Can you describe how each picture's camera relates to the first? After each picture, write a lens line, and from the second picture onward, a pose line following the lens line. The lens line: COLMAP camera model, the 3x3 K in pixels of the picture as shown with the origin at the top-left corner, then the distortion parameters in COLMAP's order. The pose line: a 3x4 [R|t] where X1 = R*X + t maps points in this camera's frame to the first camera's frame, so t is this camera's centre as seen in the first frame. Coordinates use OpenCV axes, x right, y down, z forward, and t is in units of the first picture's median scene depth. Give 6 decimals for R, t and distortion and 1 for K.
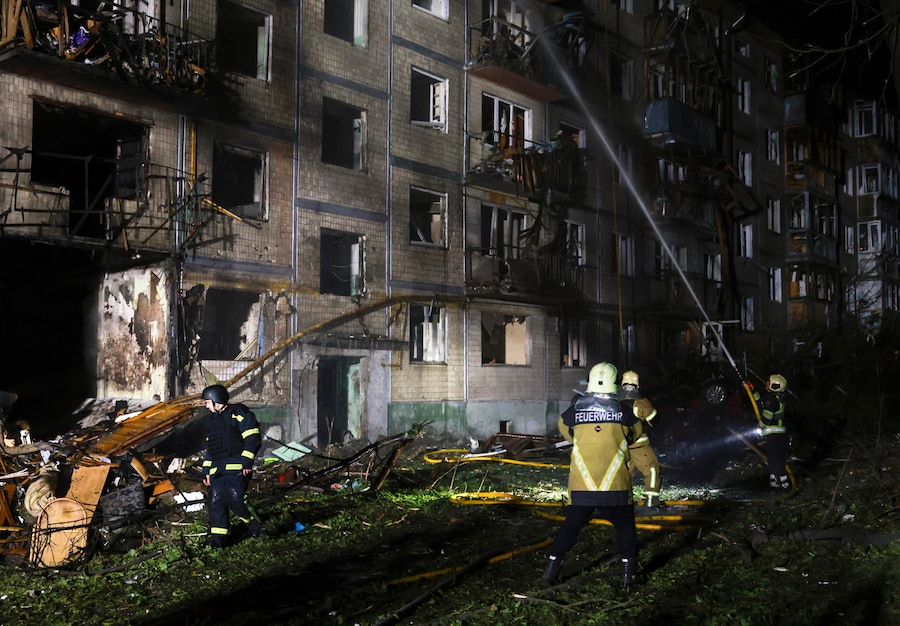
lens RADIAL K [[911.0, 0, 490.6], [0, 911.0, 335.4], [0, 0, 1]] dist [0.006581, 0.000000]
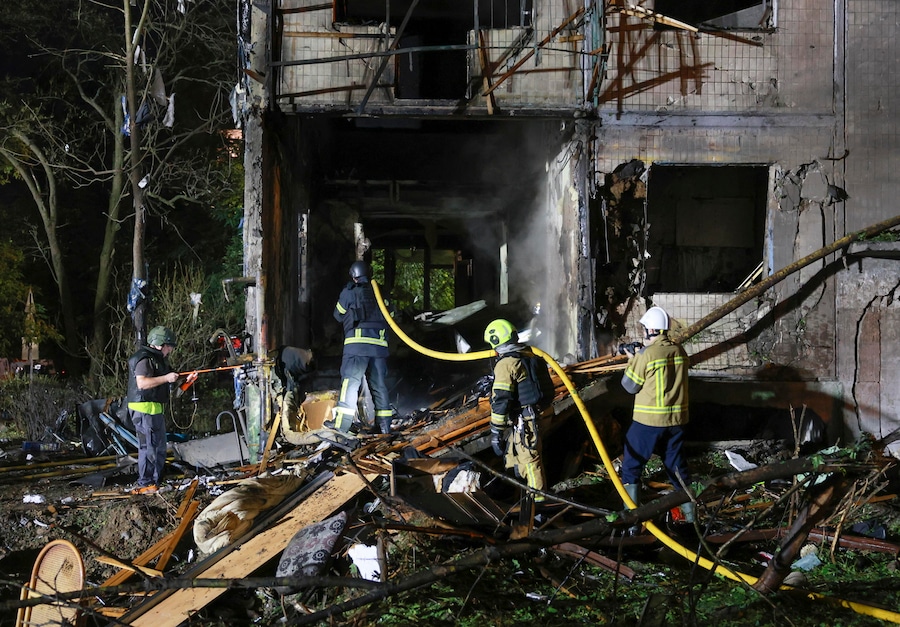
lens RADIAL K [[1191.5, 0, 445.6], [0, 1191.5, 312.8], [0, 0, 1]] dist [0.049498, 0.000000]
pose [[0.699799, -0.019256, -0.714080, 0.109644], [0.041486, 0.999045, 0.013715, 0.020352], [0.713134, -0.039222, 0.699929, 0.339365]]
